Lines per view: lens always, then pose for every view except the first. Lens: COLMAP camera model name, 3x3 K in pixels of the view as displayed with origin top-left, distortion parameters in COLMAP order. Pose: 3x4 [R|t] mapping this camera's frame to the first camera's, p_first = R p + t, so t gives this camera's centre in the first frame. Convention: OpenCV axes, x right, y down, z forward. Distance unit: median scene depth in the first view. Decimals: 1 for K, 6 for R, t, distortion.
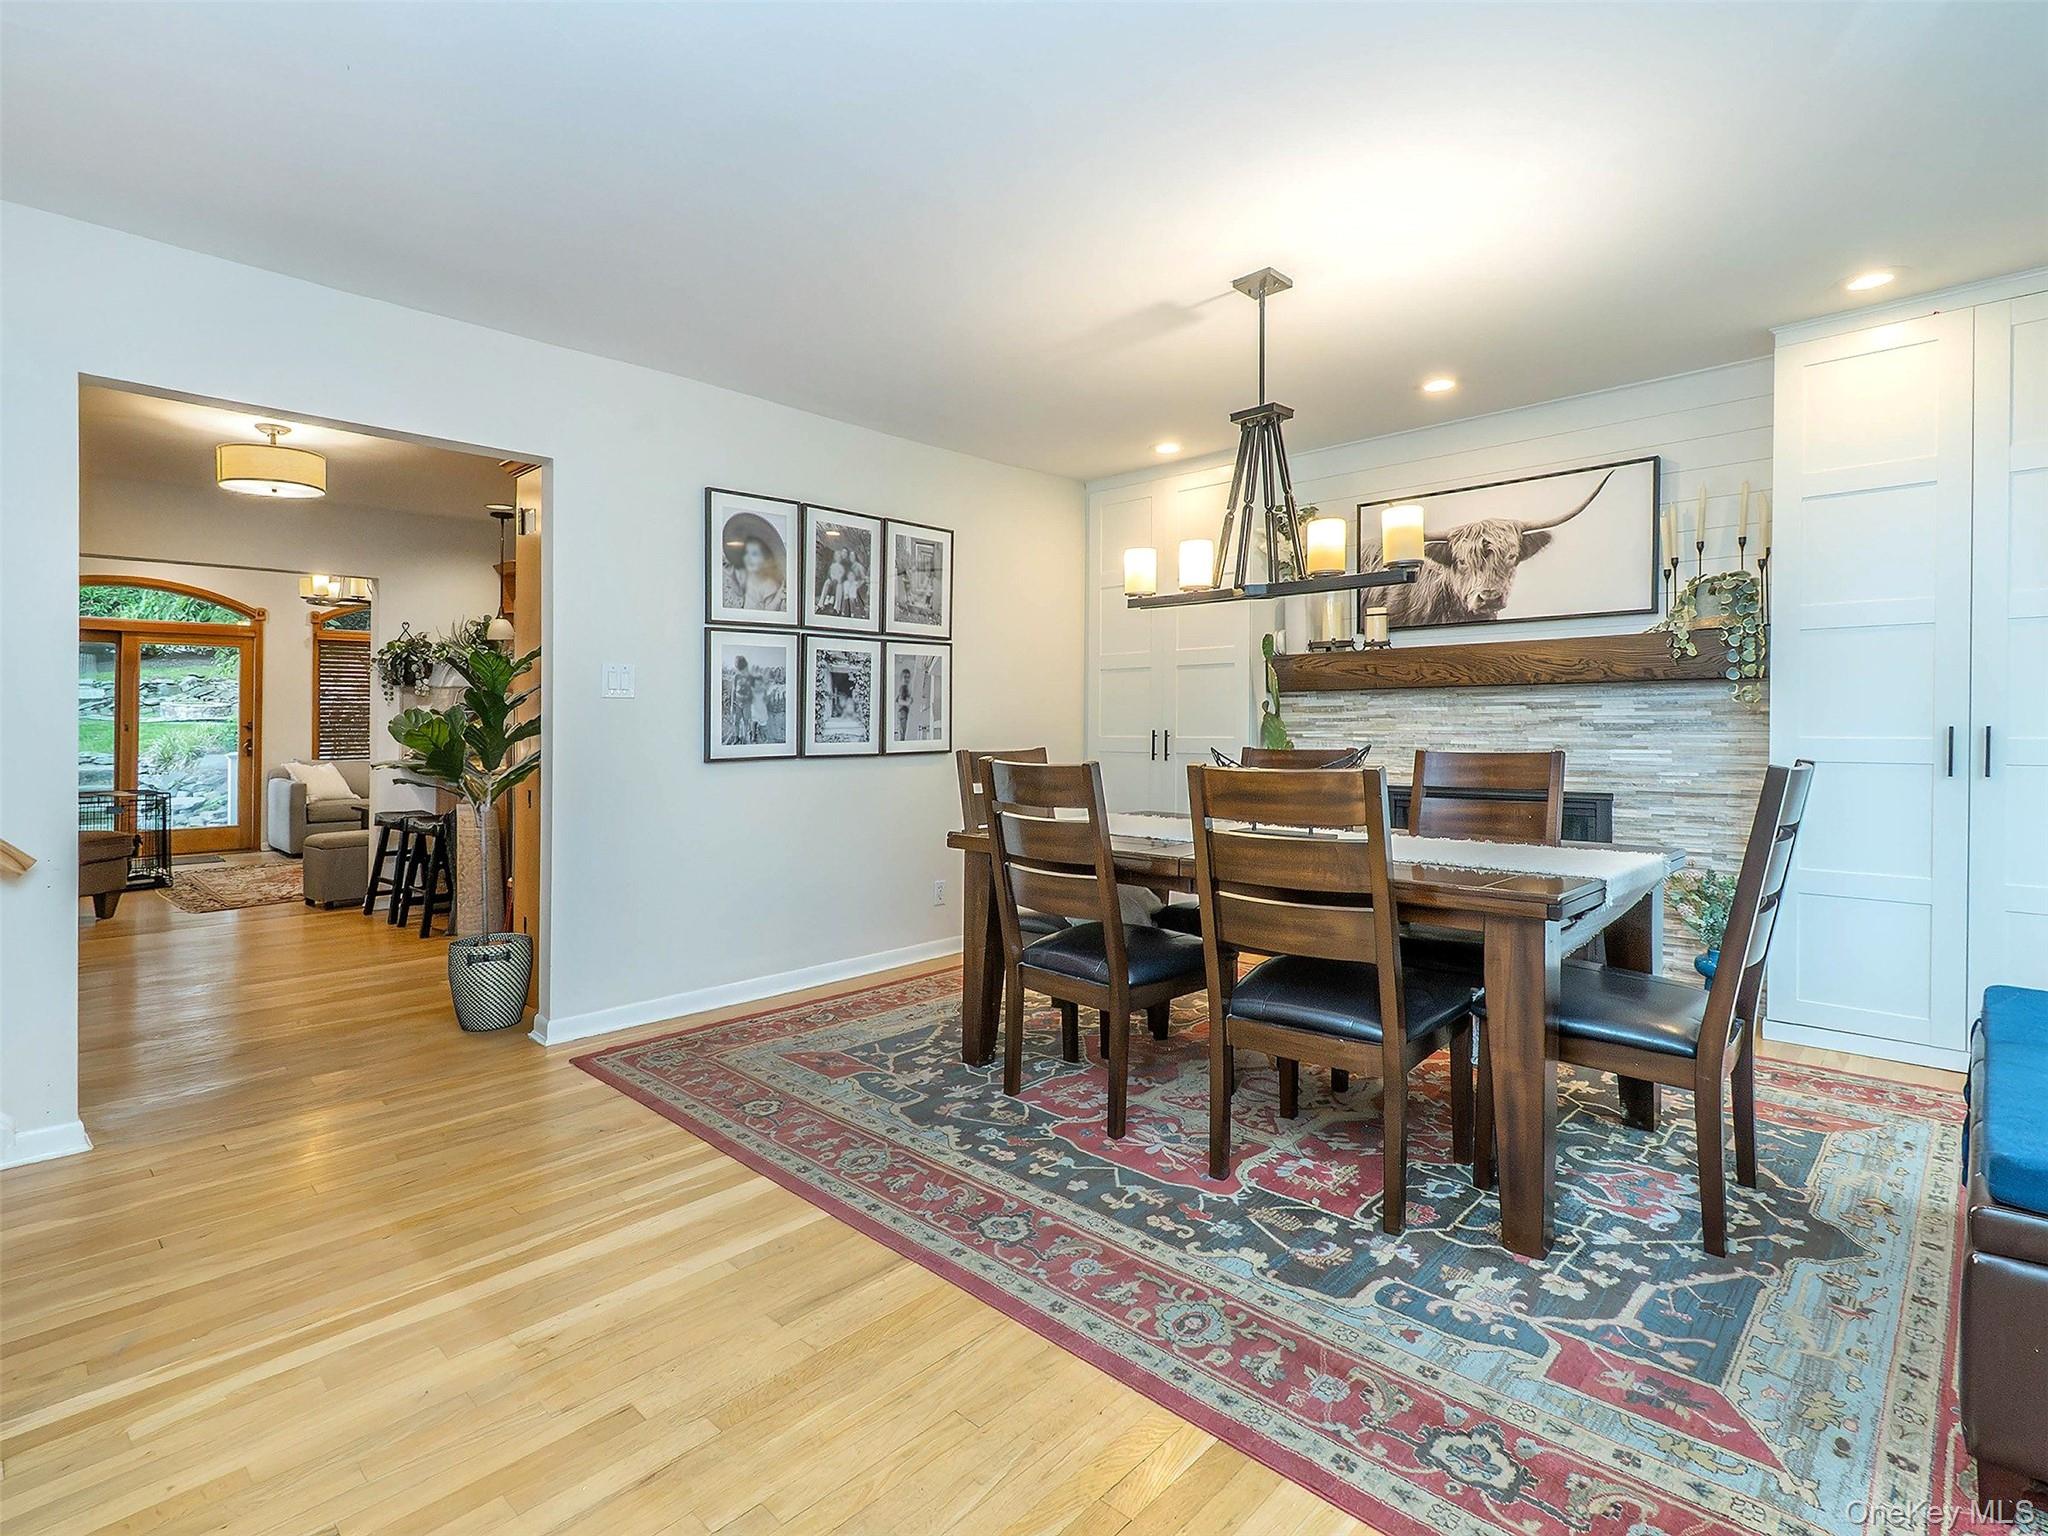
lens RADIAL K [[988.8, 0, 1008.5], [0, 988.8, 729.5], [0, 0, 1]] dist [0.003489, -0.001008]
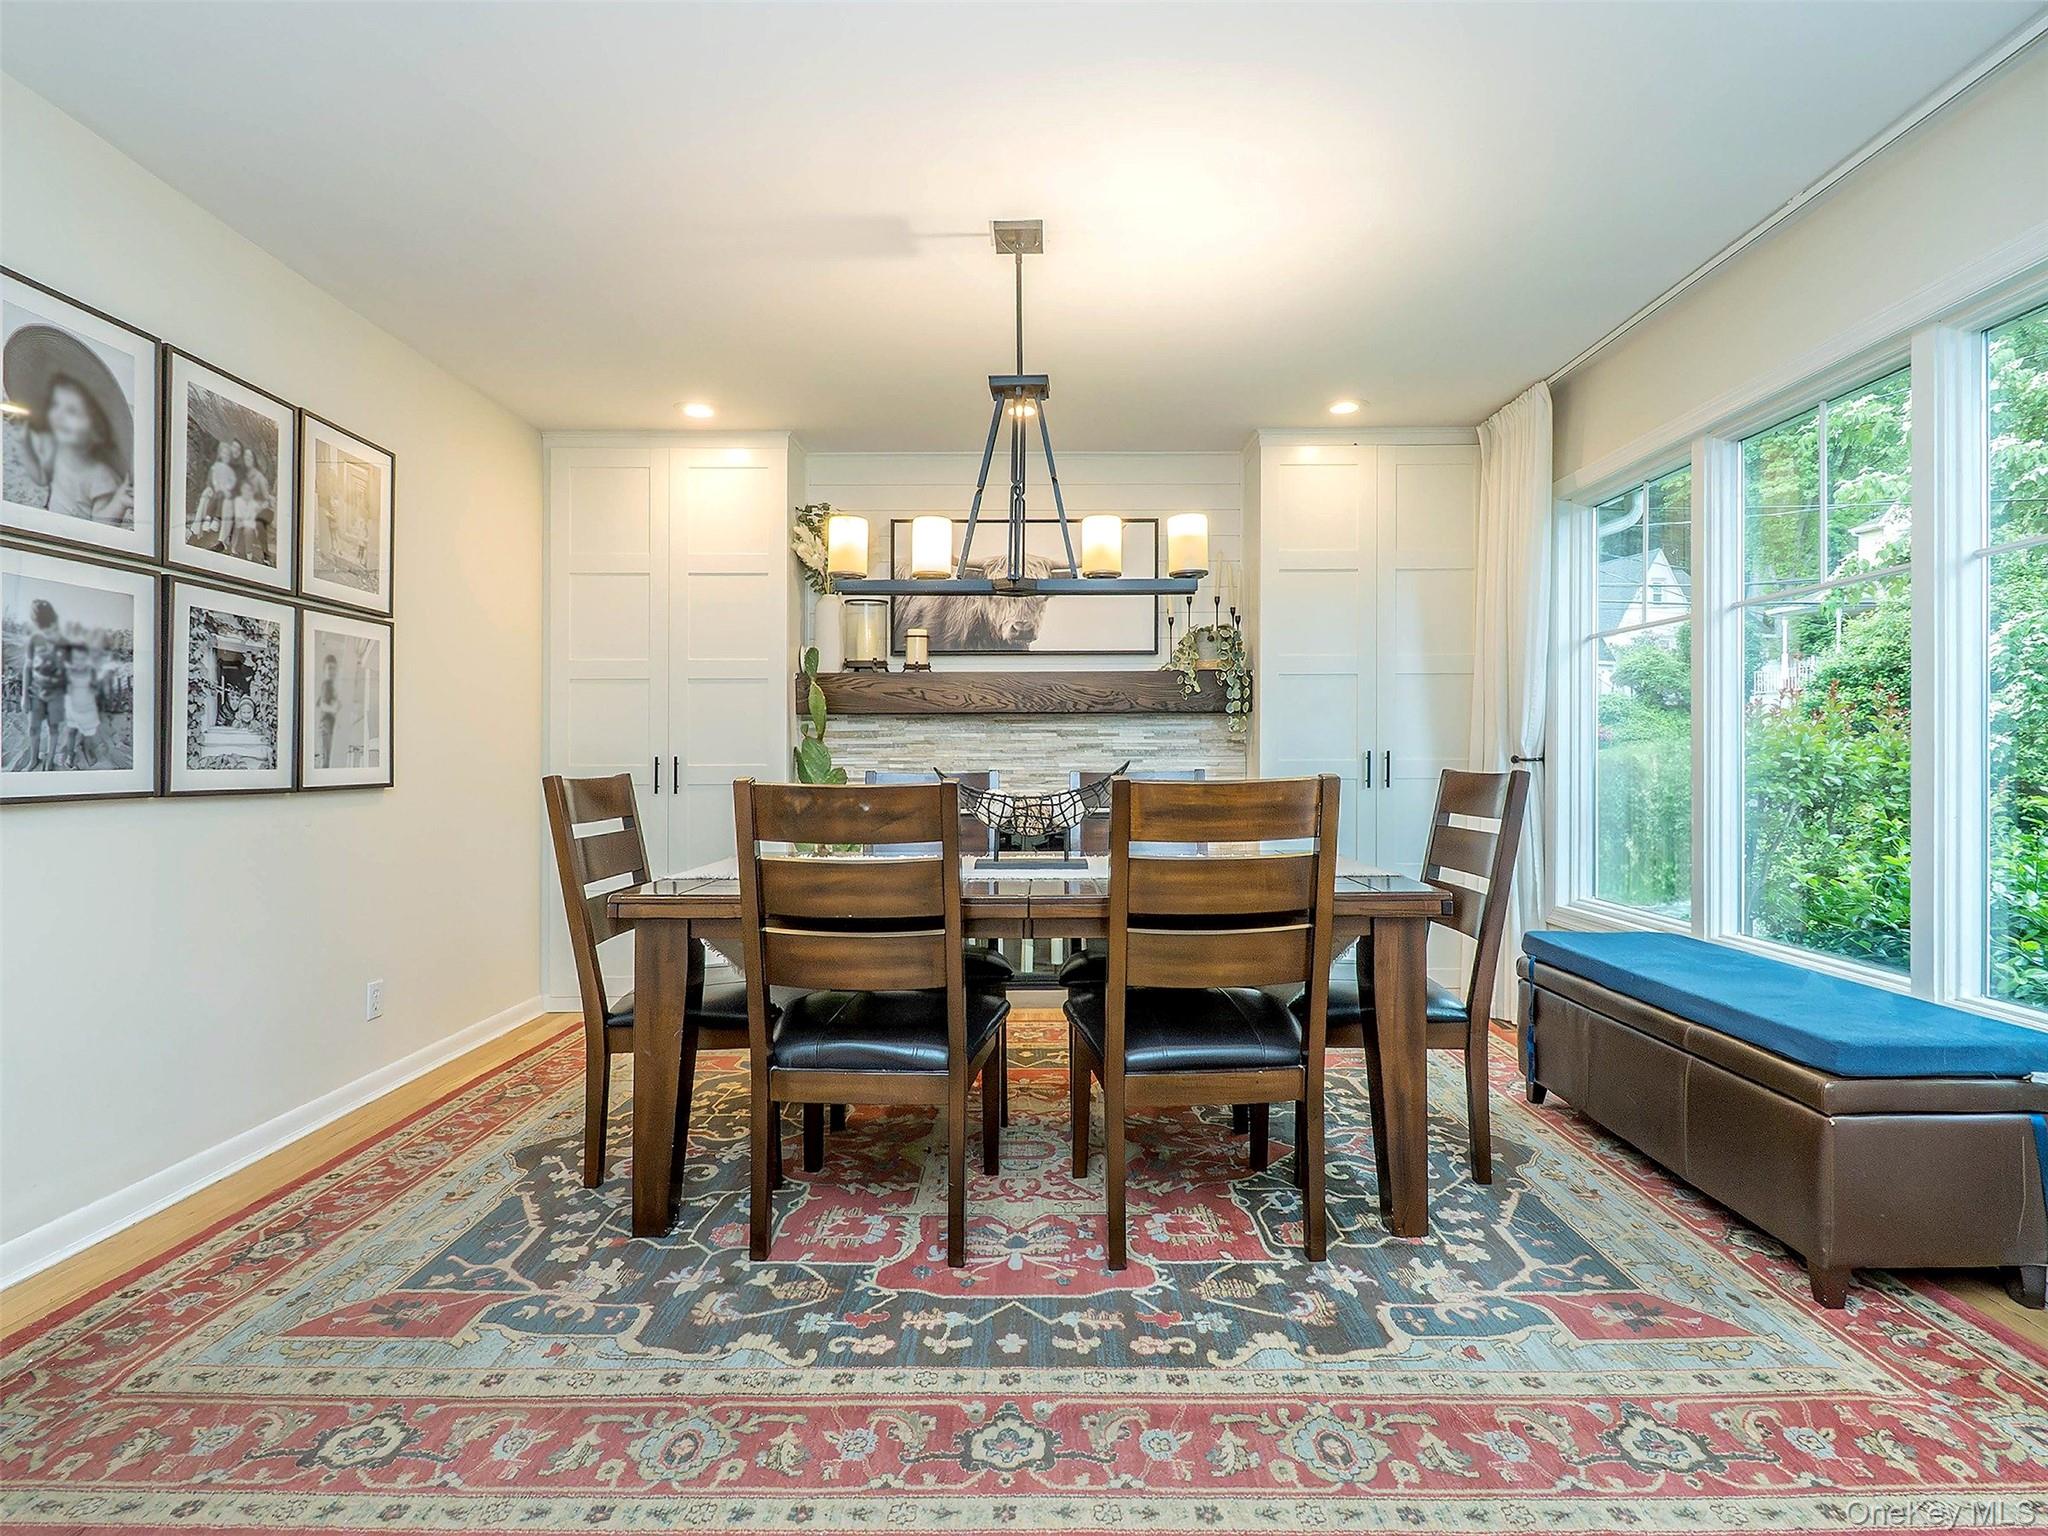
lens RADIAL K [[998.7, 0, 1024.0], [0, 998.7, 768.0], [0, 0, 1]] dist [0.004437, -0.001470]
pose [[0.721475, -0.001256, 0.692439, -0.288542], [0.003784, 0.999991, -0.002129, 0.018337], [-0.692430, 0.004157, 0.721473, 0.289923]]
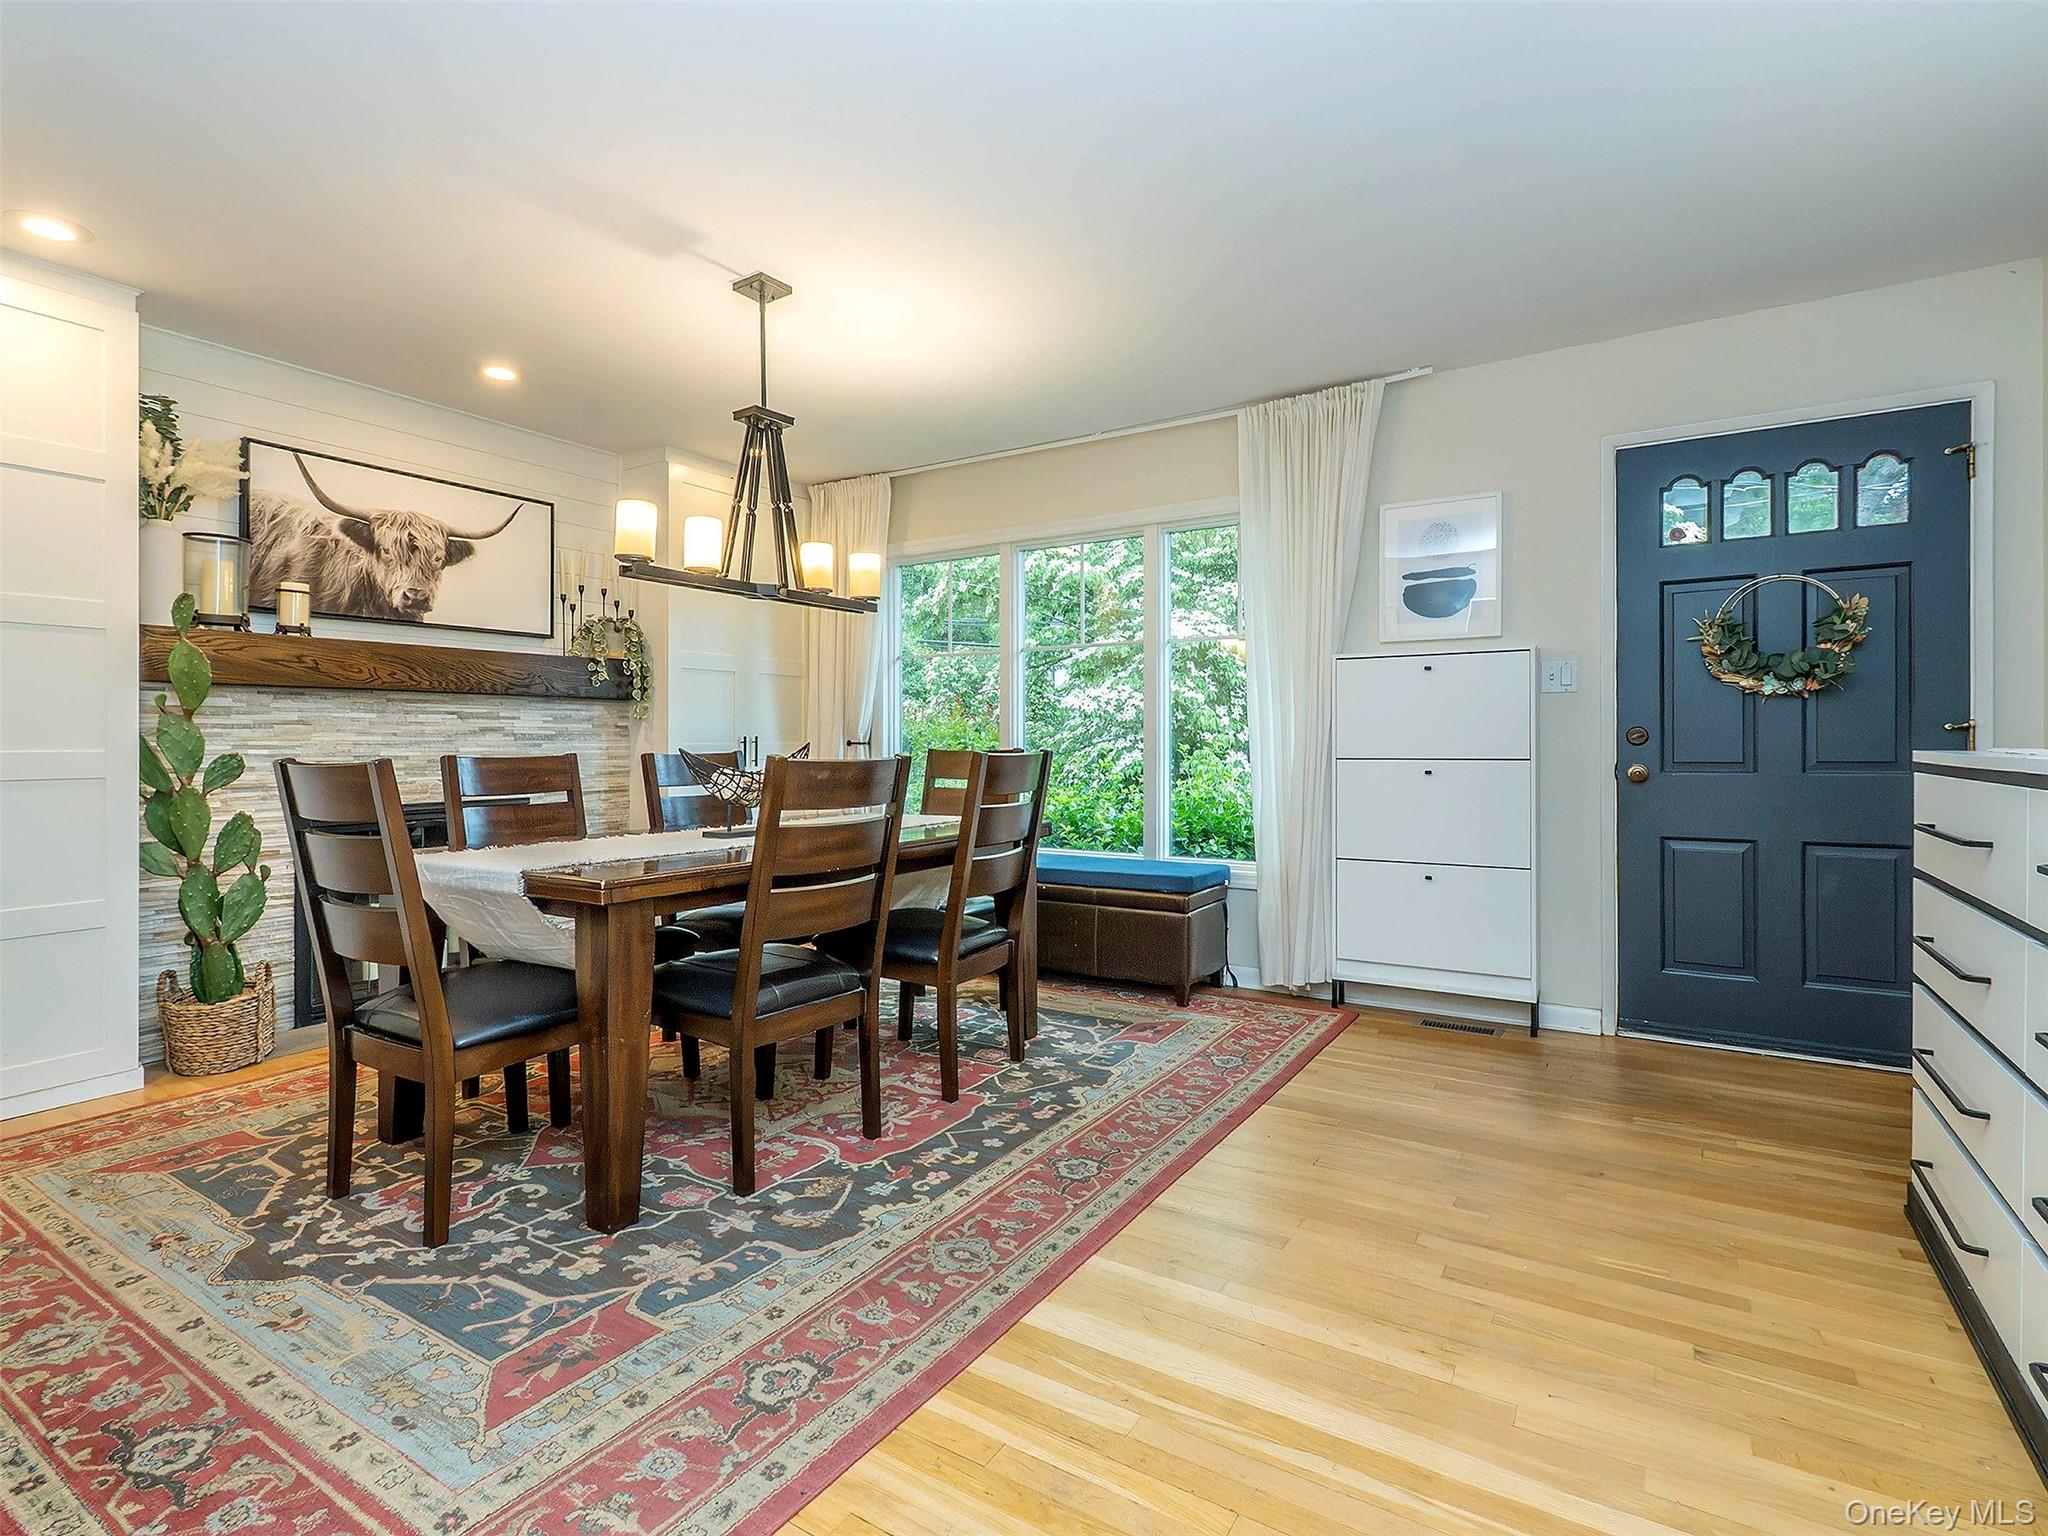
lens RADIAL K [[1016.8, 0, 980.3], [0, 1016.8, 765.2], [0, 0, 1]] dist [0.002520, -0.000518]
pose [[-0.174410, -0.011847, 0.984602, -0.656120], [0.015071, 0.999778, 0.014699, 0.021804], [-0.984558, 0.017403, -0.174193, 0.776925]]
